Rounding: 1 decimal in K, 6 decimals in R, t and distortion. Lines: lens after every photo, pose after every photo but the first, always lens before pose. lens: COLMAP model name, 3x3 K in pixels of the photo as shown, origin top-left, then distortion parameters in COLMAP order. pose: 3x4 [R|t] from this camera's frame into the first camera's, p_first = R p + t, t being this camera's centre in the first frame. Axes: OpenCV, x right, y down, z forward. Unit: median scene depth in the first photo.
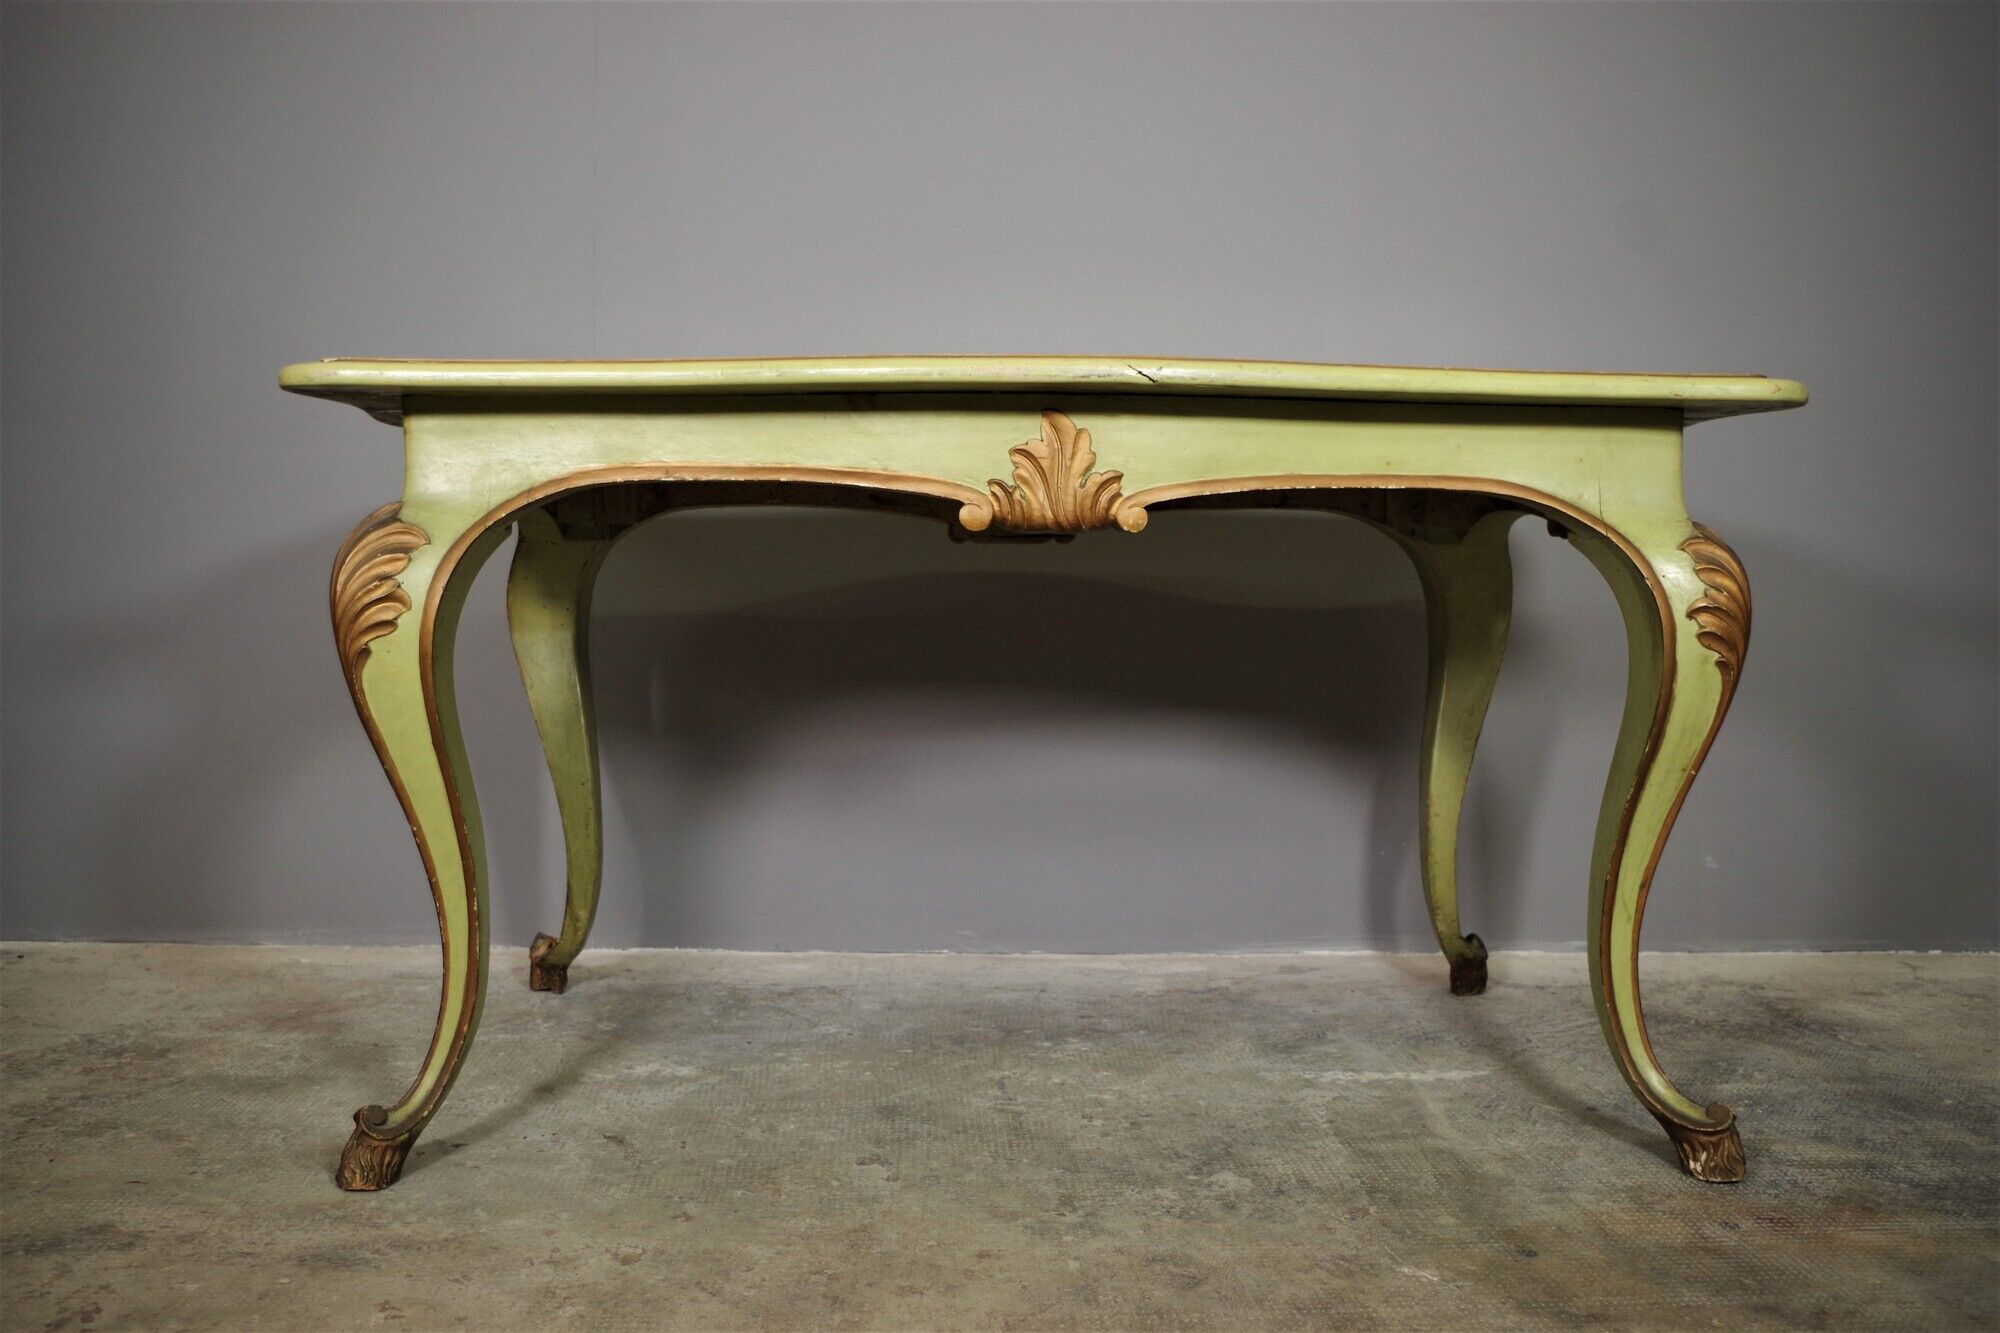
lens RADIAL K [[1649.7, 0, 1000.4], [0, 1649.7, 663.1], [0, 0, 1]] dist [-0.070101, 0.007986]
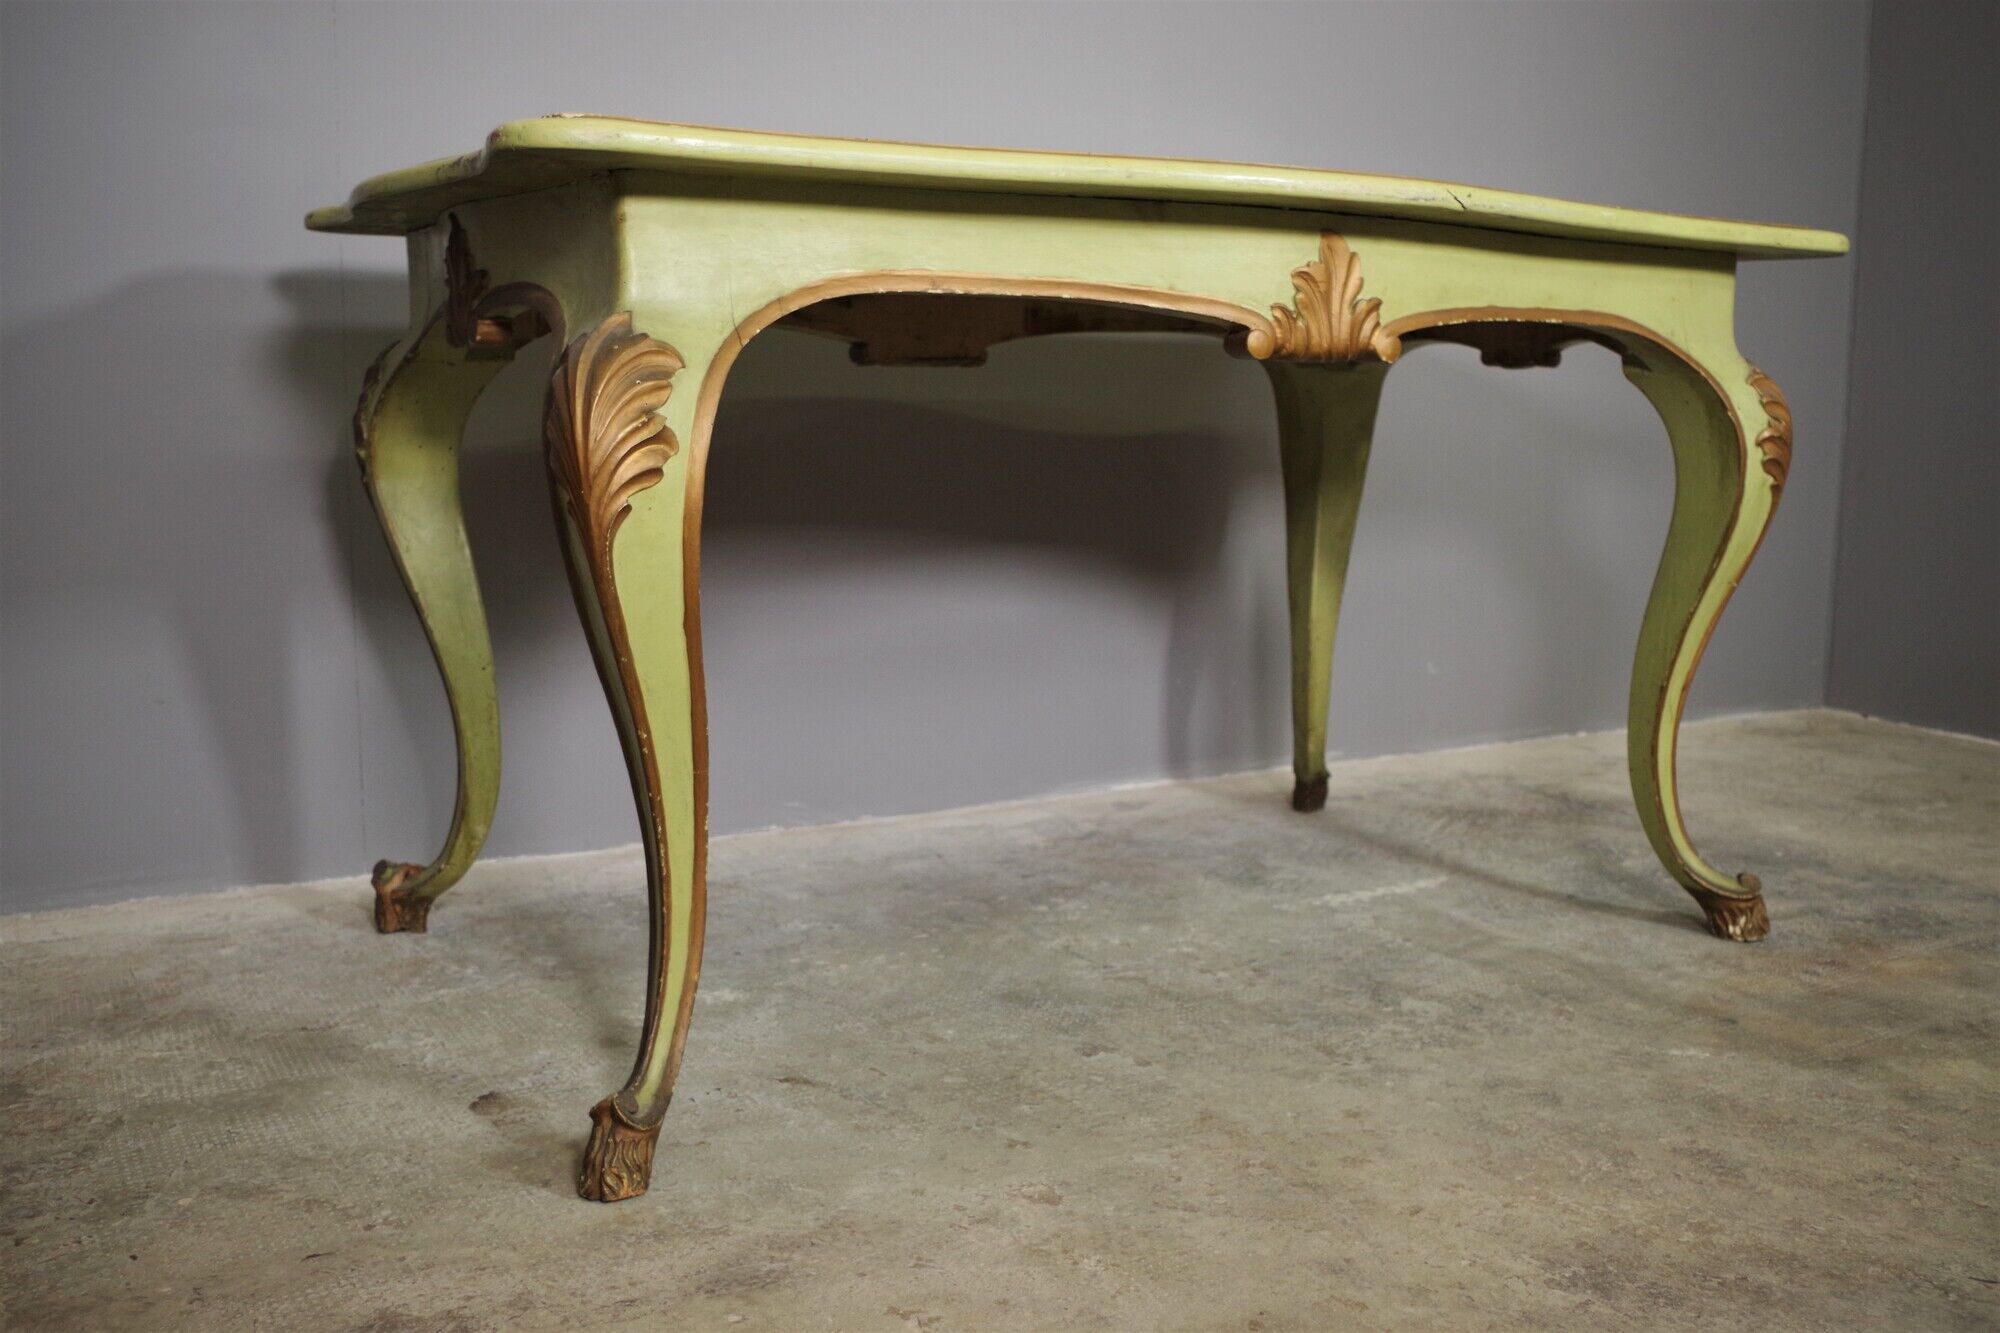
lens RADIAL K [[1840.6, 0, 998.0], [0, 1840.6, 668.5], [0, 0, 1]] dist [-0.067159, 0.000000]
pose [[0.873087, -0.071240, 0.482332, -0.637537], [0.019675, 0.993610, 0.111143, -0.024644], [-0.487167, -0.087548, 0.868909, 0.159951]]
